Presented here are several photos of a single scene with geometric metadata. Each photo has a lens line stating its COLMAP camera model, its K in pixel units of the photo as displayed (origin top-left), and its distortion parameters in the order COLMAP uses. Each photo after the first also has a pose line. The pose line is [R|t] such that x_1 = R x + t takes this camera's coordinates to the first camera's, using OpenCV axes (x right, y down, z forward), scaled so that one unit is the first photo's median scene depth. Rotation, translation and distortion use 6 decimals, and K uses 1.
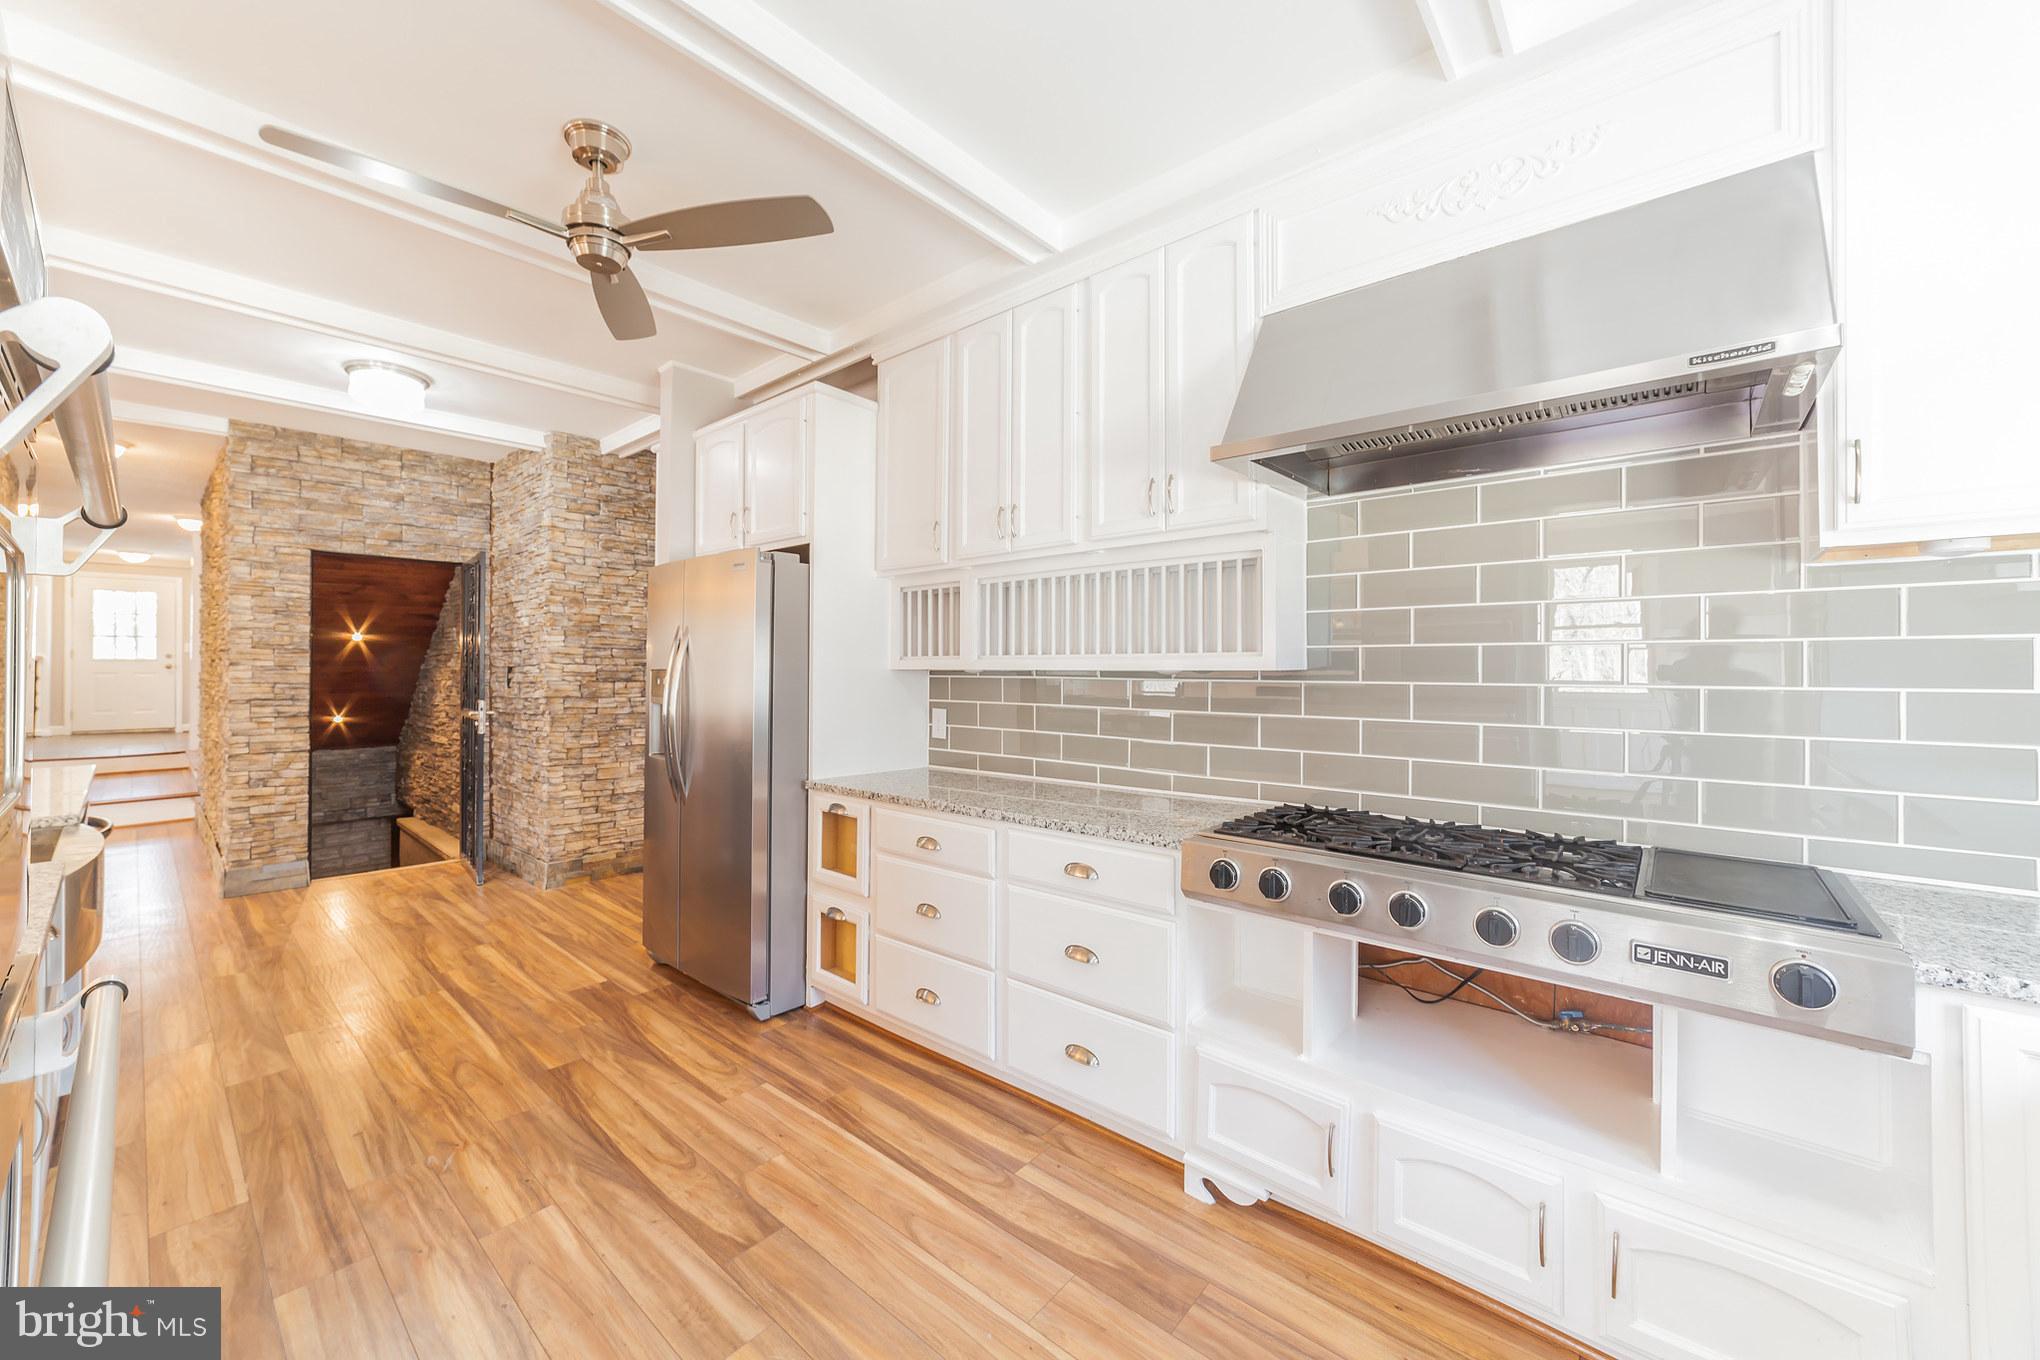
lens RADIAL K [[772.8, 0, 1010.4], [0, 772.8, 654.8], [0, 0, 1]] dist [-0.024651, 0.007823]
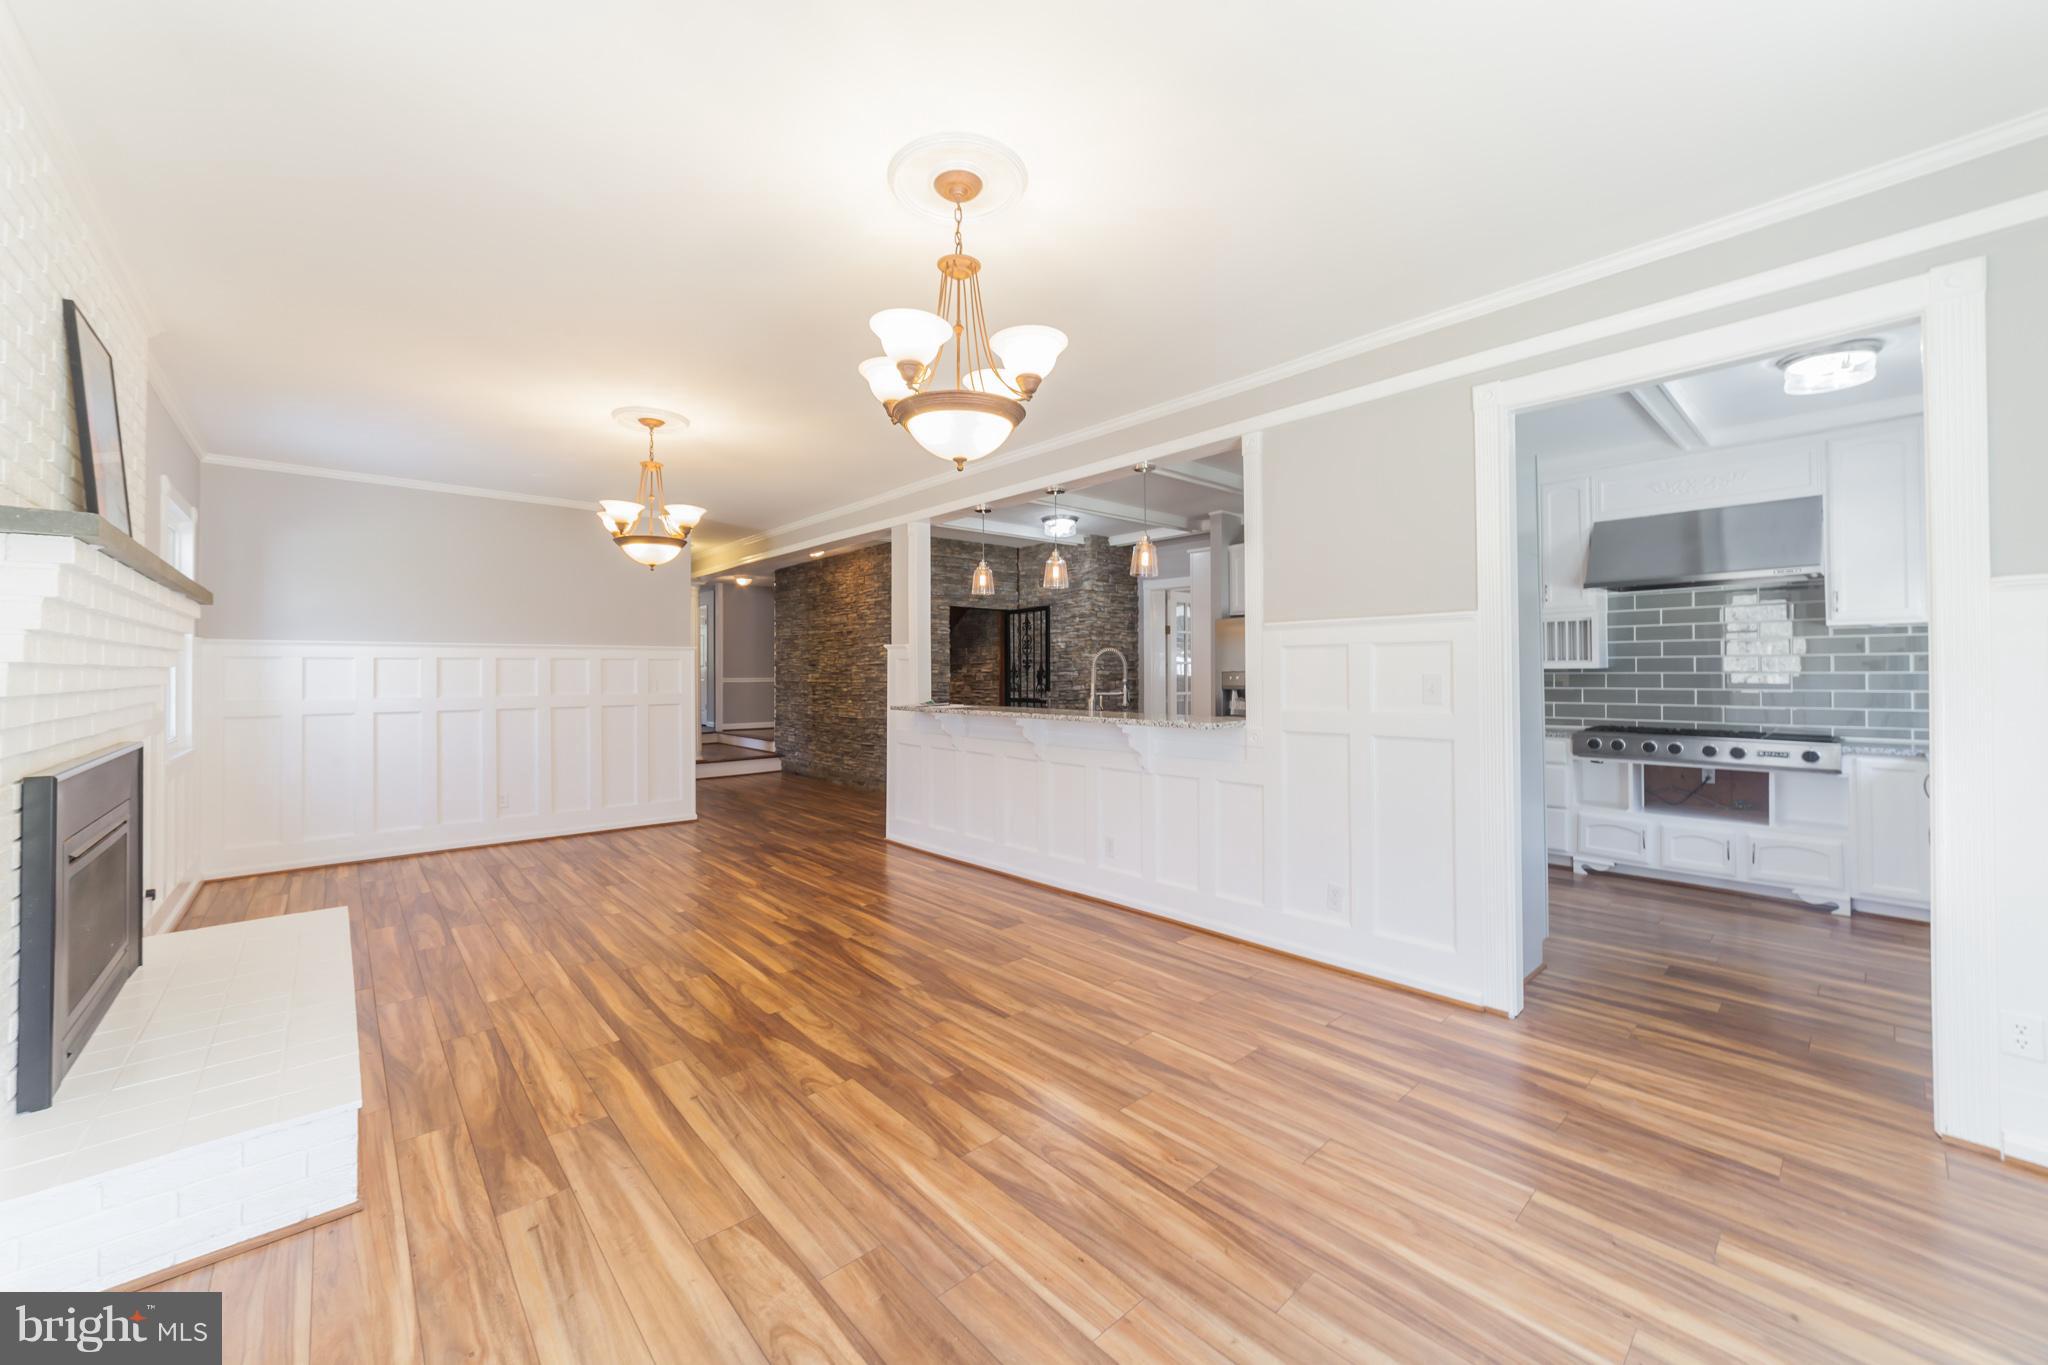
lens RADIAL K [[775.8, 0, 1014.4], [0, 775.8, 657.2], [0, 0, 1]] dist [-0.024651, 0.007823]
pose [[0.991443, -0.010869, -0.130089, -0.656940], [0.010321, 0.999935, -0.004883, -0.012154], [0.130134, 0.003499, 0.991490, -0.914198]]
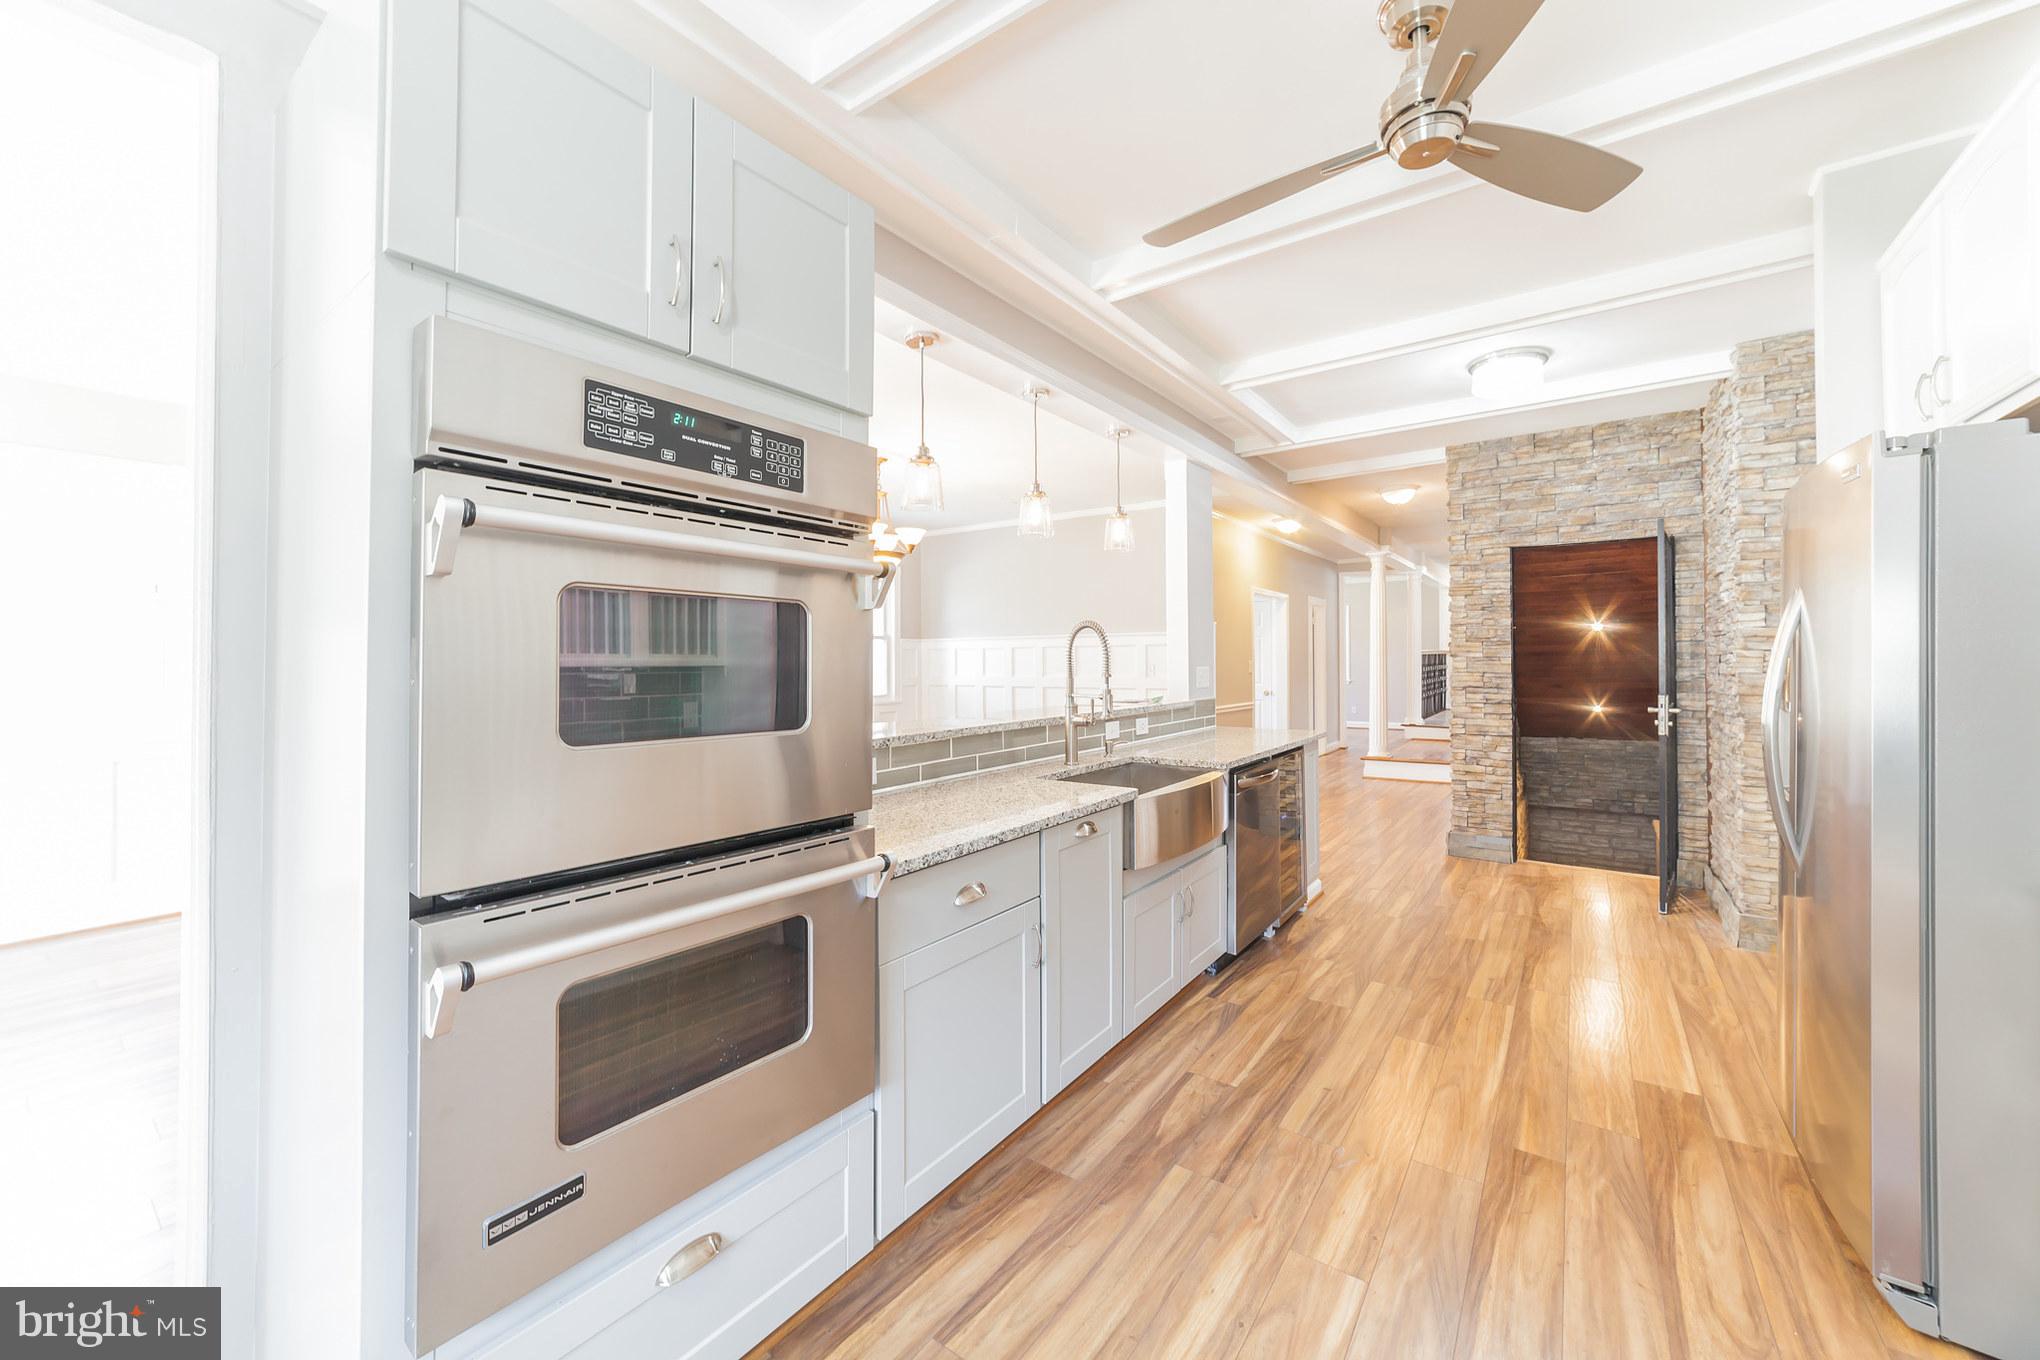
lens RADIAL K [[772.8, 0, 1010.4], [0, 772.8, 654.8], [0, 0, 1]] dist [-0.024651, 0.007823]
pose [[0.073903, -0.011122, -0.997203, 0.113279], [0.024966, 0.999645, -0.009299, 0.005193], [0.996953, -0.024209, 0.074155, 0.267139]]
